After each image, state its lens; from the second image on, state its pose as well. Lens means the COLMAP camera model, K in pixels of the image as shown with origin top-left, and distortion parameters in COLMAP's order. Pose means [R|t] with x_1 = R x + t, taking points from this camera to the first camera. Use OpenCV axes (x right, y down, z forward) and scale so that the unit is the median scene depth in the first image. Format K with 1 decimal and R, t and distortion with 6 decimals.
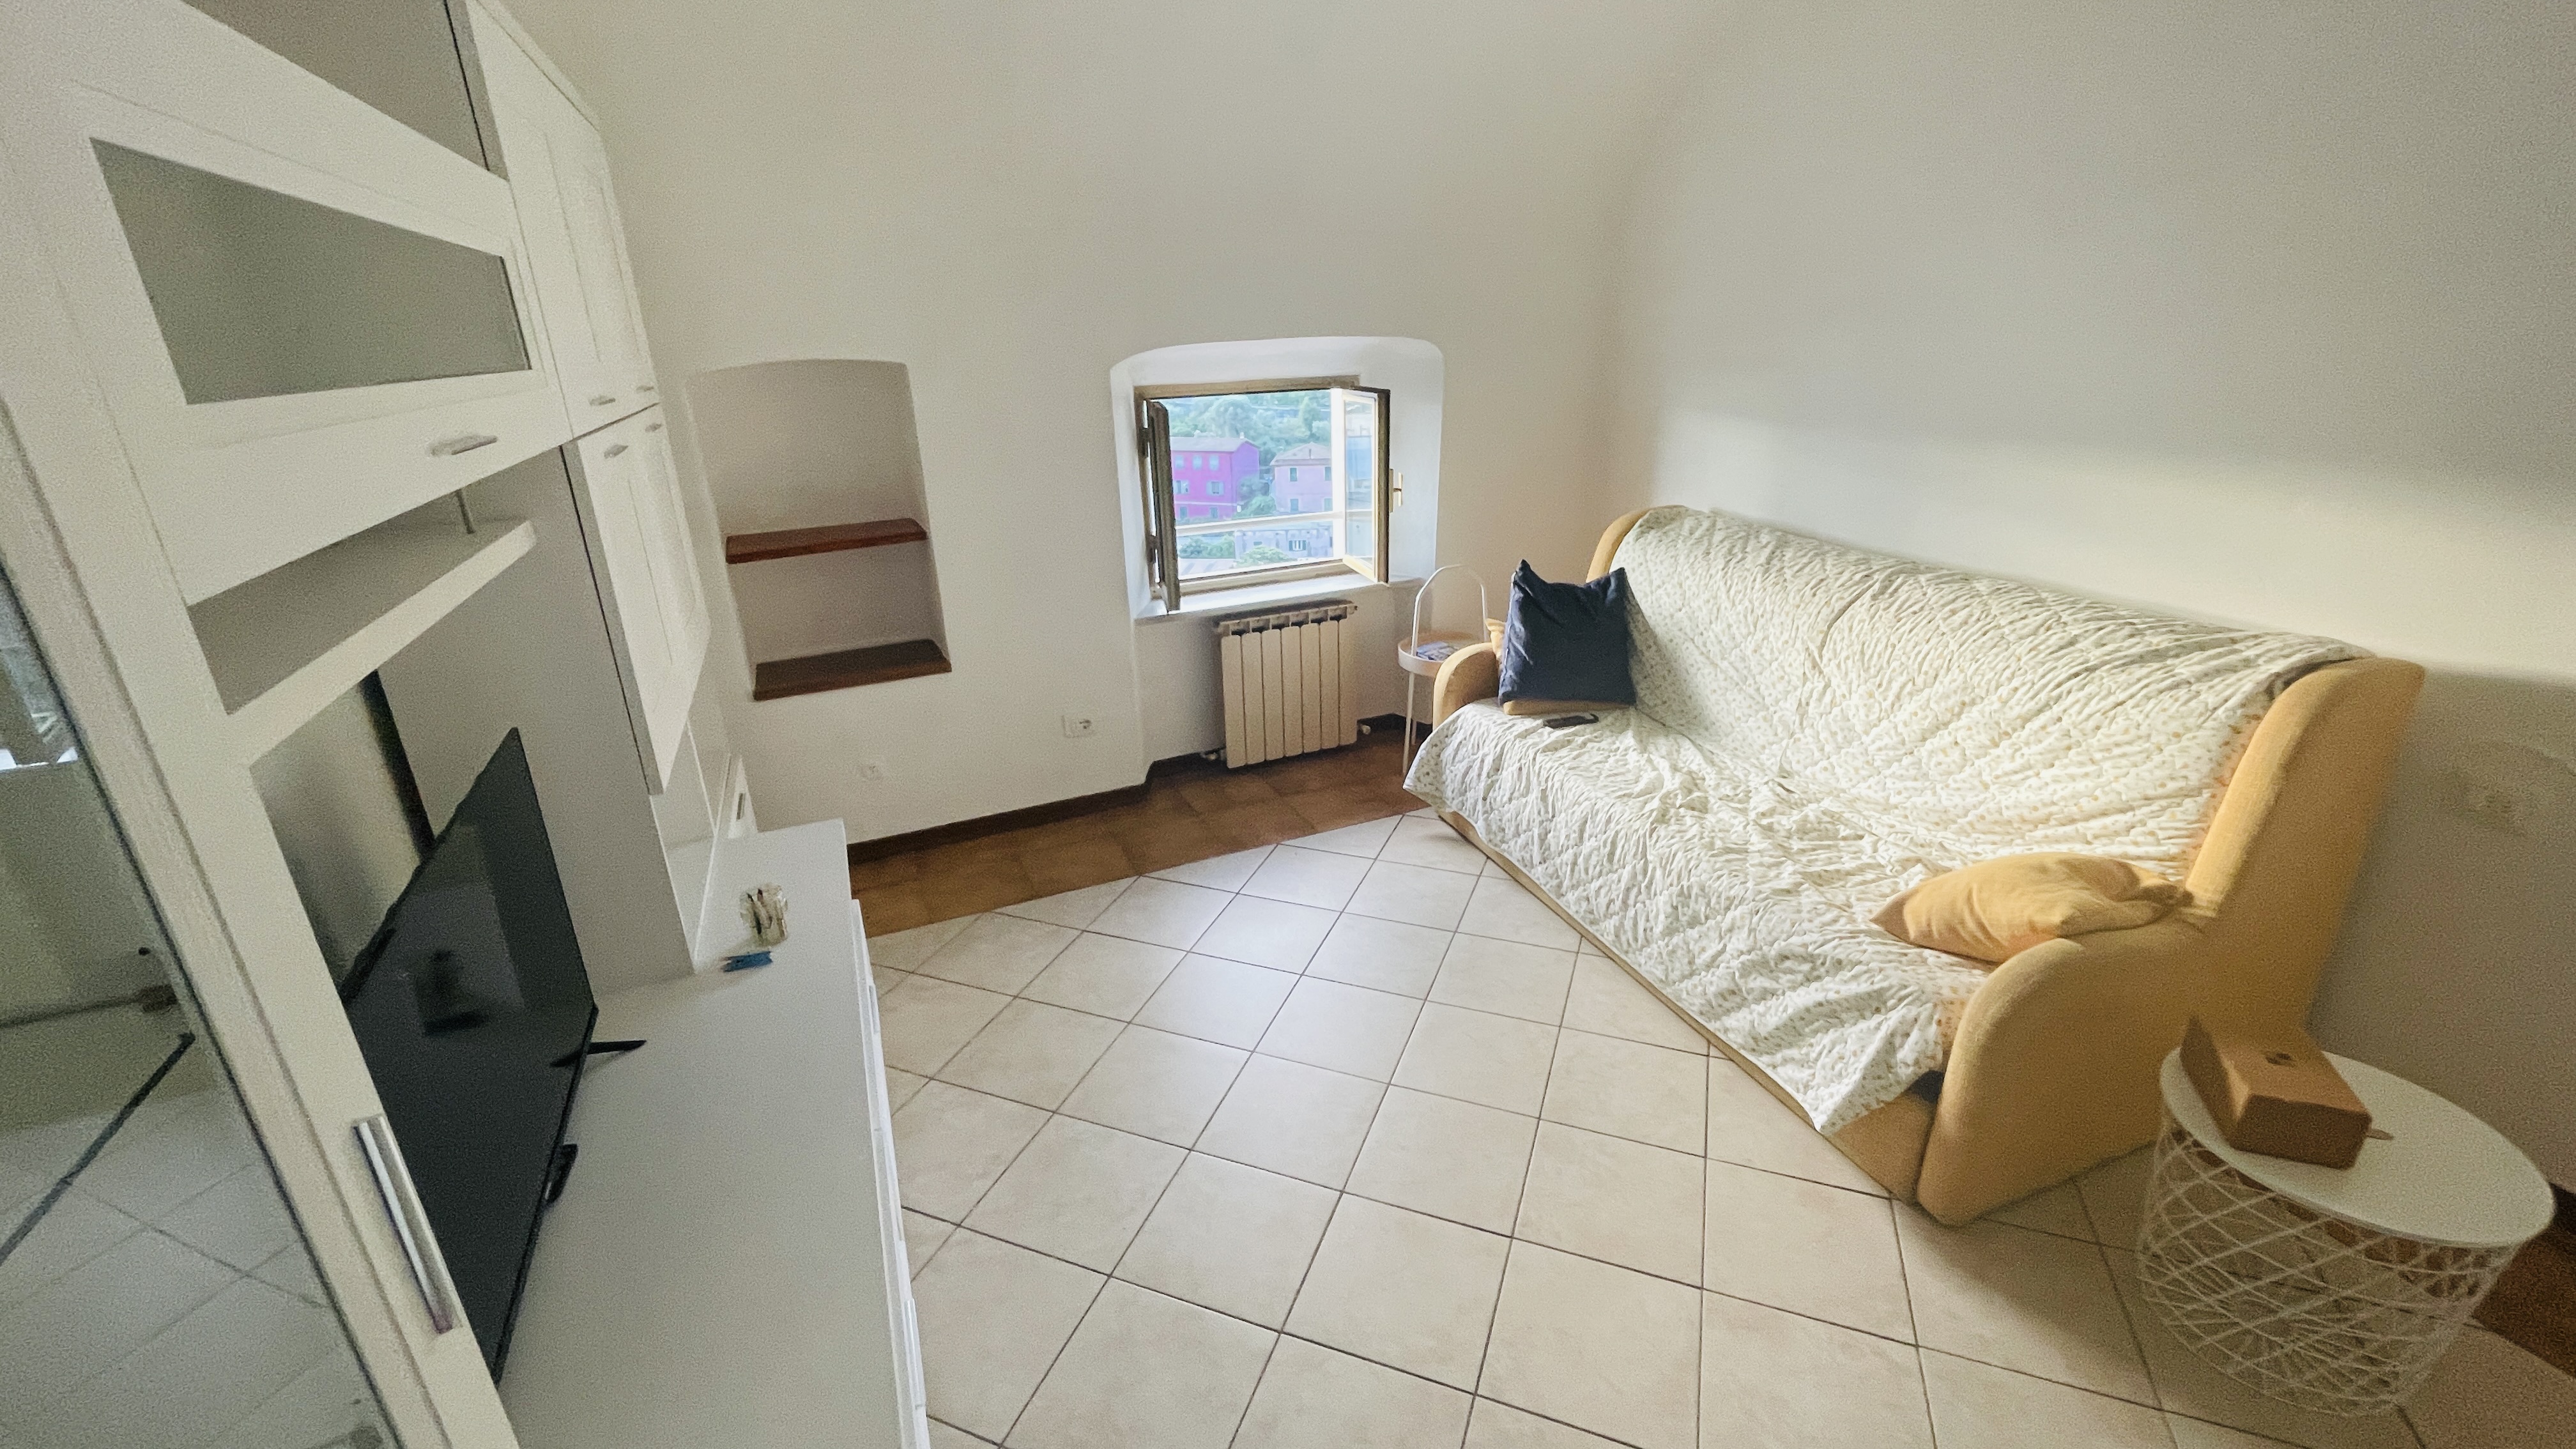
lens RADIAL K [[1056.4, 0, 1288.0], [0, 1056.4, 724.5], [0, 0, 1]] dist [0.000560, 0.000005]
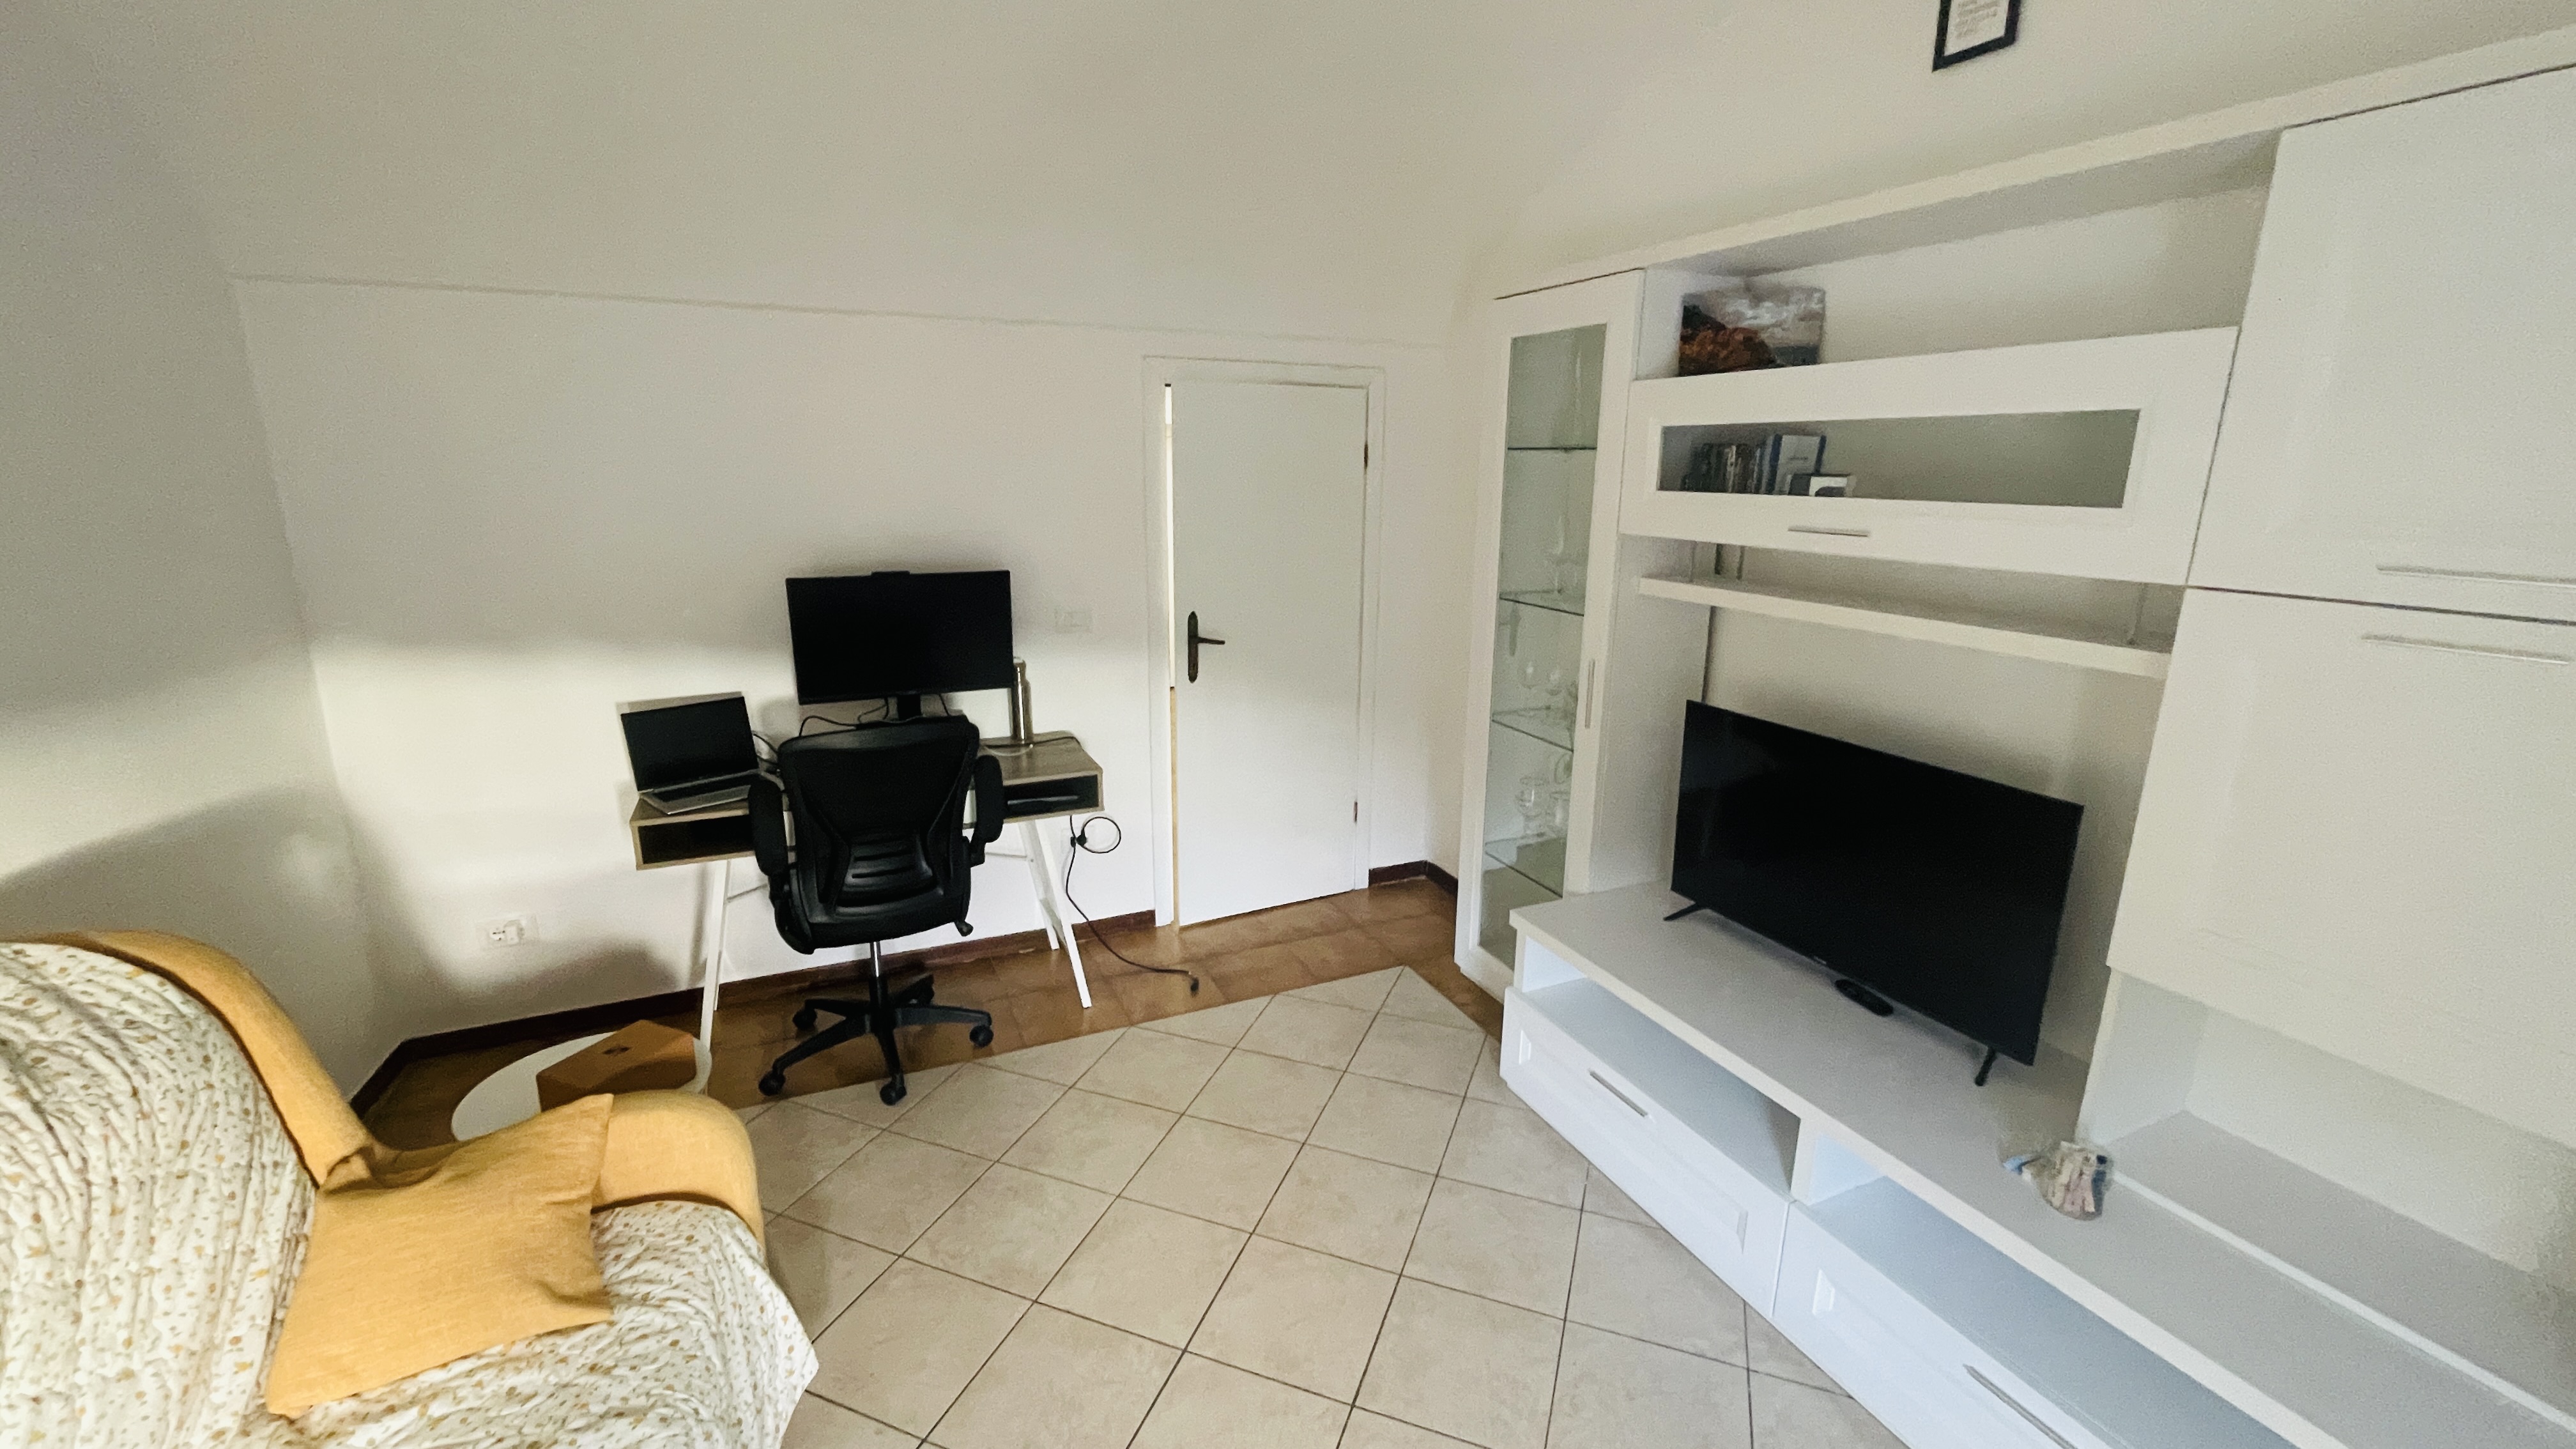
lens RADIAL K [[1056.4, 0, 1288.0], [0, 1056.4, 724.5], [0, 0, 1]] dist [0.000560, 0.000005]
pose [[-0.999637, 0.023796, -0.012621, 0.104188], [0.012479, 0.824392, 0.565881, -0.549268], [0.023871, 0.565518, -0.824390, 1.414999]]
